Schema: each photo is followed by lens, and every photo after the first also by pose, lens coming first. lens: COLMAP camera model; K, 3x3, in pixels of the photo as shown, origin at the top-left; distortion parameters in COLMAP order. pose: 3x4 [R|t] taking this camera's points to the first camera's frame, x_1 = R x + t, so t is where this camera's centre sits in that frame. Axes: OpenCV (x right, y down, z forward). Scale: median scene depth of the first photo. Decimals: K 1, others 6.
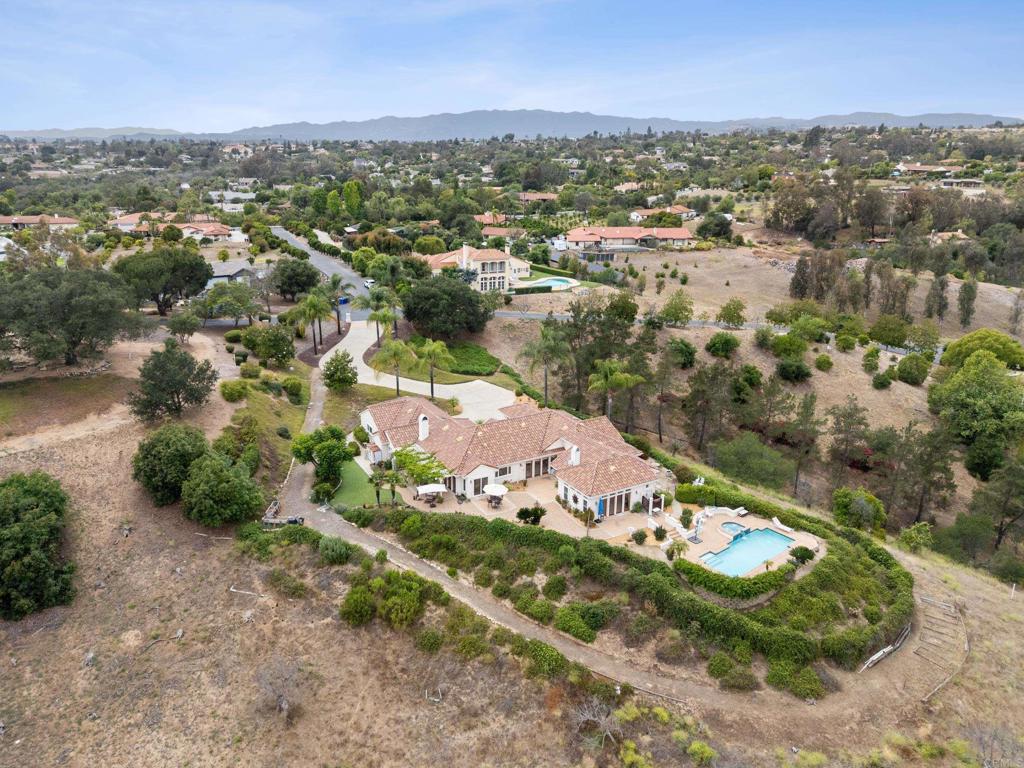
lens RADIAL K [[748.0, 0, 512.0], [0, 748.0, 384.0], [0, 0, 1]] dist [0.076935, -0.070925]
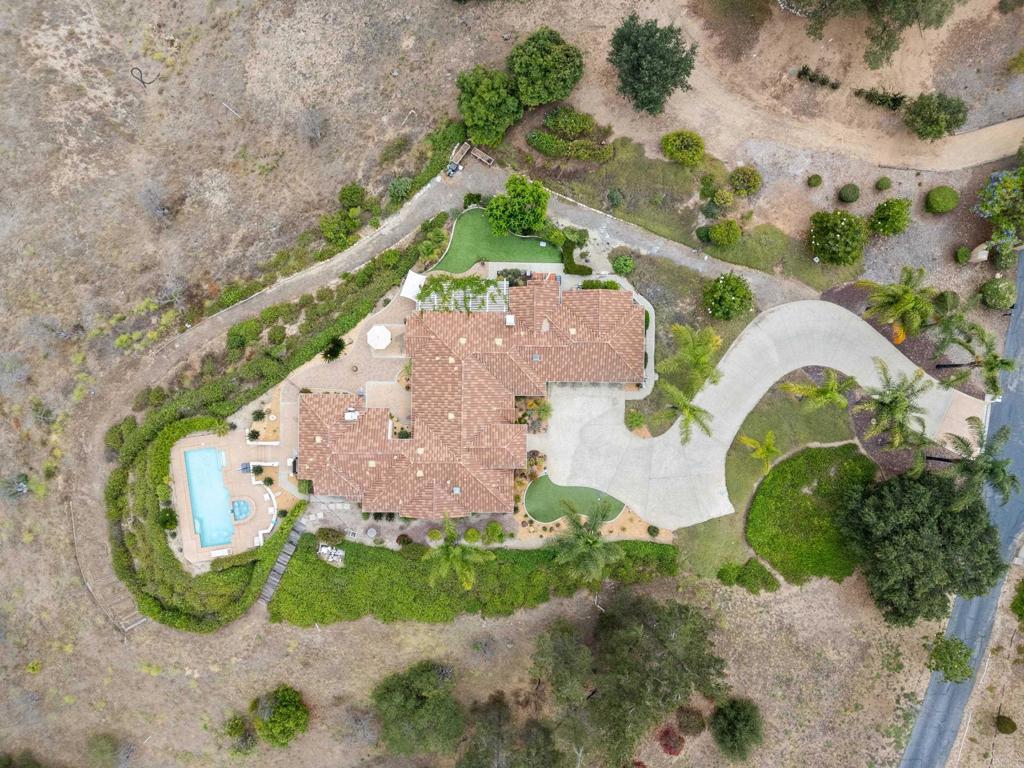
lens RADIAL K [[747.7, 0, 512.0], [0, 747.7, 384.0], [0, 0, 1]] dist [0.037678, -0.002890]
pose [[-0.513566, 0.857644, -0.026398, -0.032447], [-0.294143, -0.147068, 0.944379, -0.850908], [0.806058, 0.492766, 0.327799, 0.802187]]
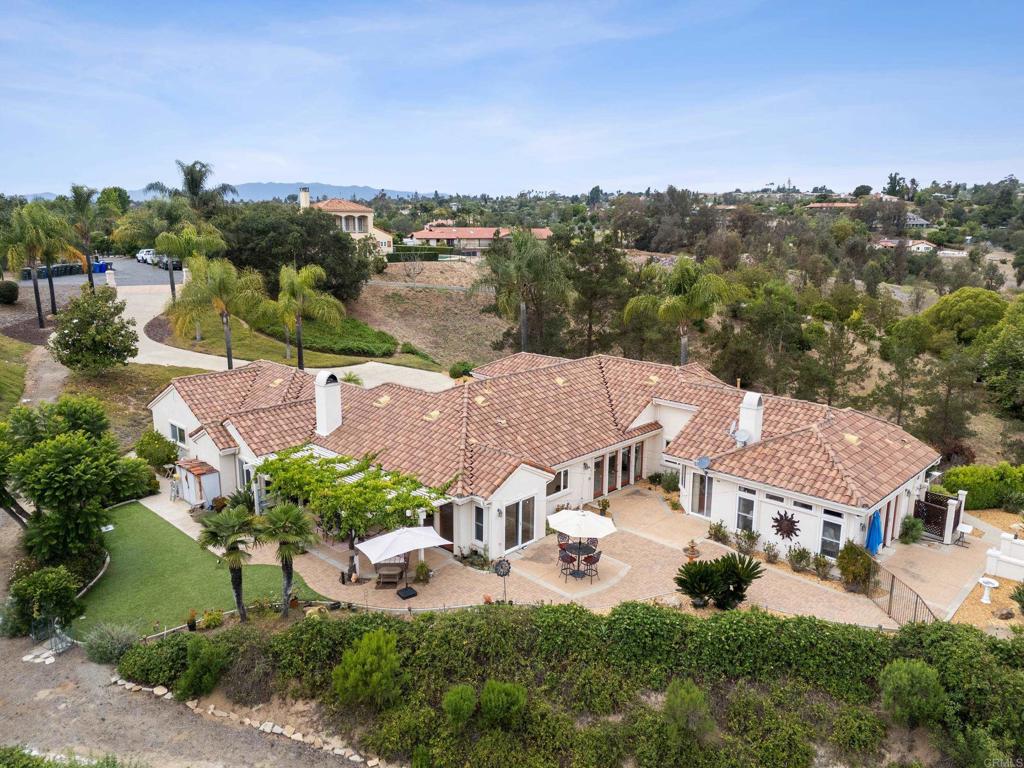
lens RADIAL K [[748.0, 0, 512.0], [0, 748.0, 384.0], [0, 0, 1]] dist [0.076935, -0.070925]
pose [[0.961089, -0.059948, 0.269656, -0.141468], [0.084154, 0.993307, -0.079112, 0.094904], [-0.263108, 0.098726, 0.959702, 0.621598]]
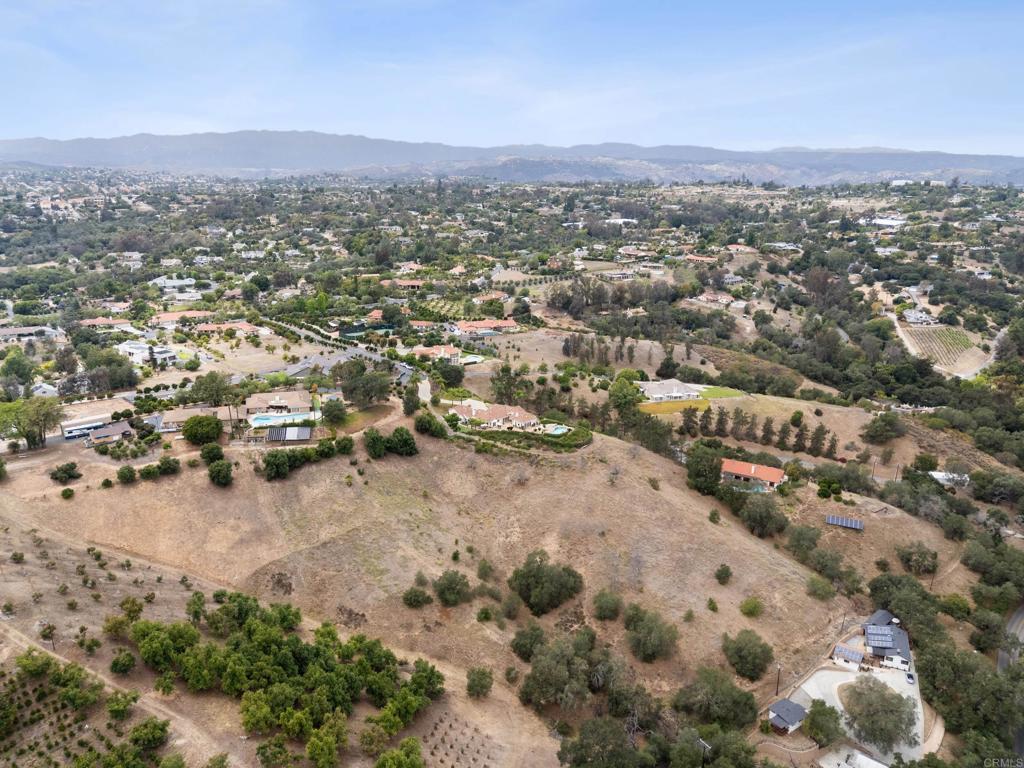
lens RADIAL K [[748.0, 0, 512.0], [0, 748.0, 384.0], [0, 0, 1]] dist [0.076935, -0.070925]
pose [[0.959602, -0.070533, 0.272377, -1.012257], [0.076824, 0.996966, -0.012488, -0.021057], [-0.270669, 0.032909, 0.962110, -2.846190]]
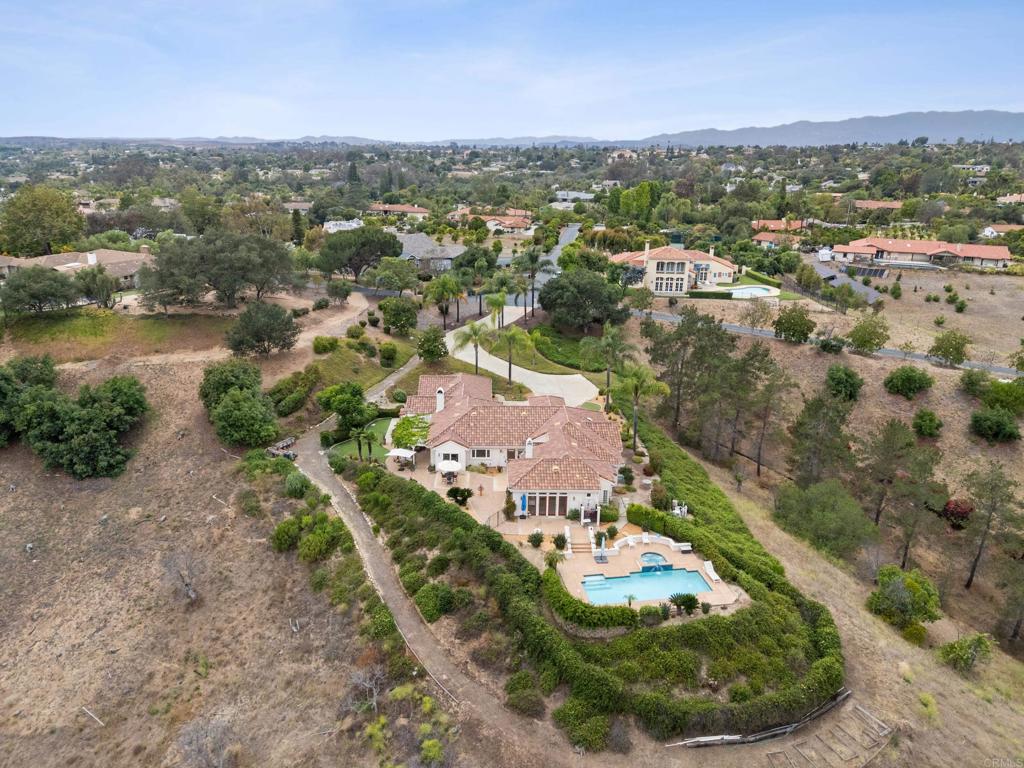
lens RADIAL K [[748.0, 0, 512.0], [0, 748.0, 384.0], [0, 0, 1]] dist [0.076935, -0.070925]
pose [[0.876757, 0.152130, -0.456239, 0.479595], [-0.155565, 0.987361, 0.030279, -0.013015], [0.455079, 0.044428, 0.889342, 0.116817]]
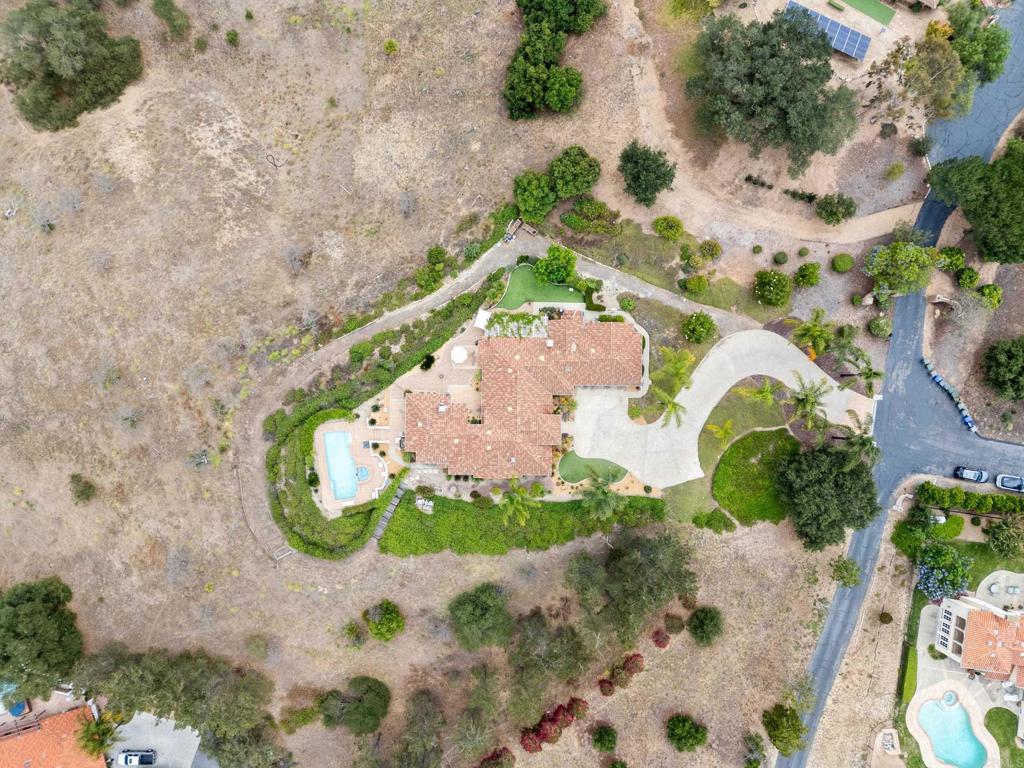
lens RADIAL K [[748.0, 0, 512.0], [0, 748.0, 384.0], [0, 0, 1]] dist [0.076935, -0.070925]
pose [[-0.514693, 0.856873, -0.029333, 0.016535], [-0.297426, -0.146356, 0.943461, -1.248308], [0.804132, 0.494317, 0.330184, 0.590568]]
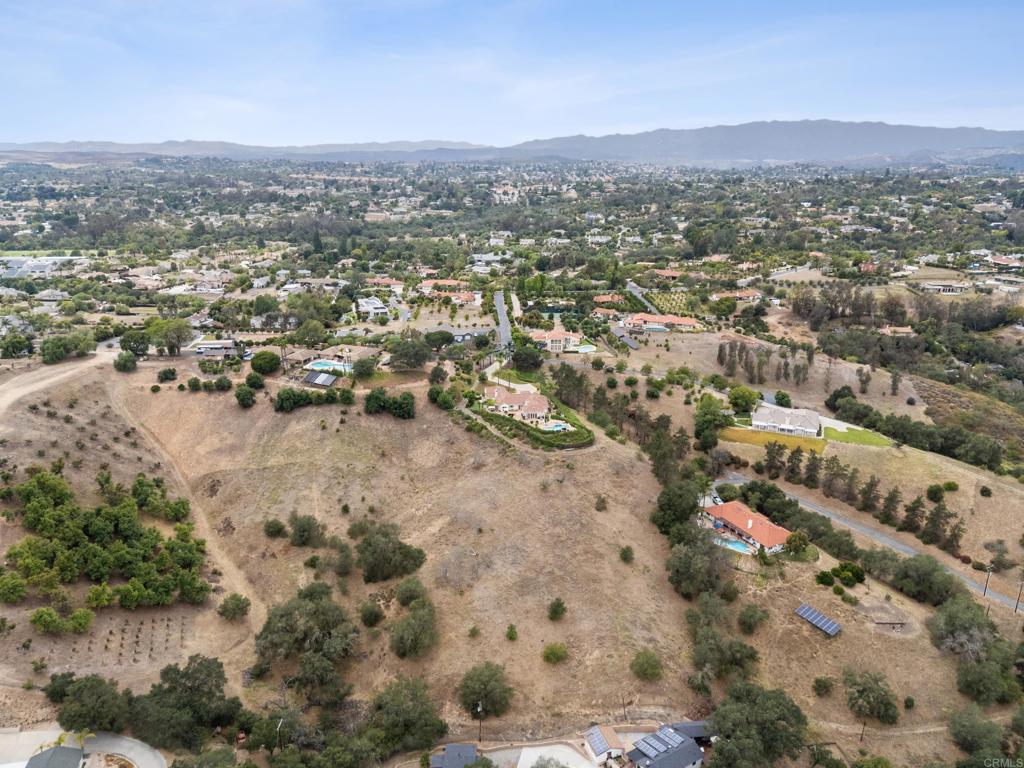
lens RADIAL K [[748.0, 0, 512.0], [0, 748.0, 384.0], [0, 0, 1]] dist [0.076935, -0.070925]
pose [[0.941748, 0.105872, -0.319222, 1.238148], [-0.109117, 0.993999, 0.007755, -0.029517], [0.318127, 0.027529, 0.947648, -2.733135]]
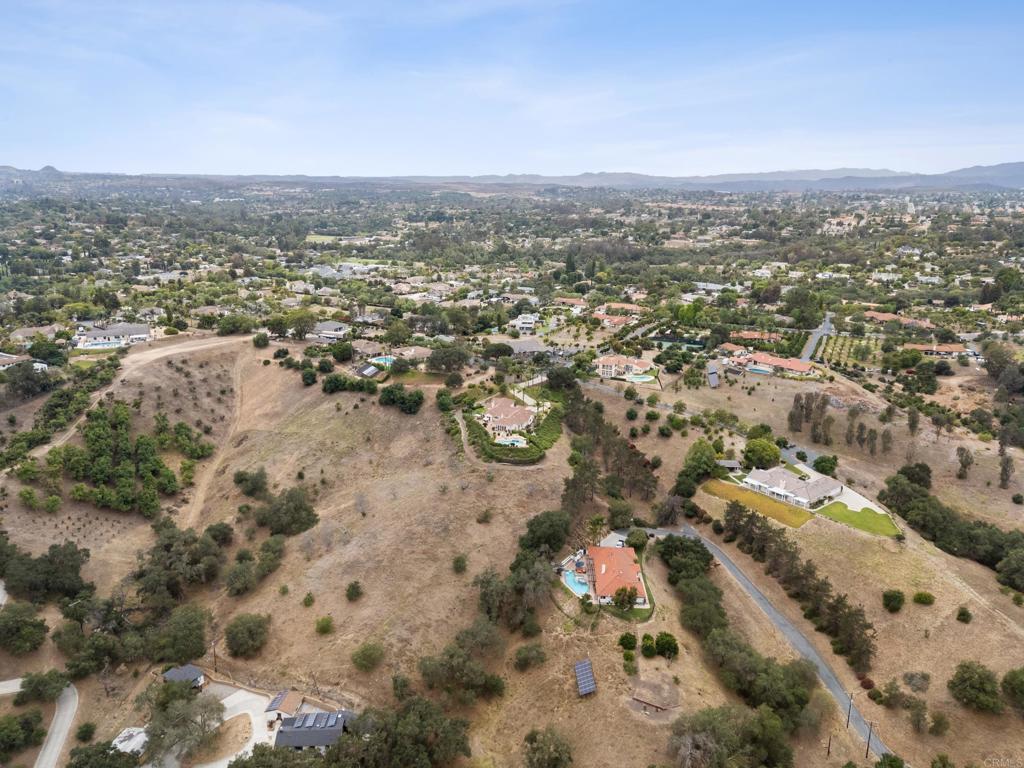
lens RADIAL K [[748.0, 0, 512.0], [0, 748.0, 384.0], [0, 0, 1]] dist [0.076935, -0.070925]
pose [[0.659338, 0.205724, -0.723153, 2.977913], [-0.238245, 0.969438, 0.058567, -0.320991], [0.713101, 0.133673, 0.688200, -1.775014]]
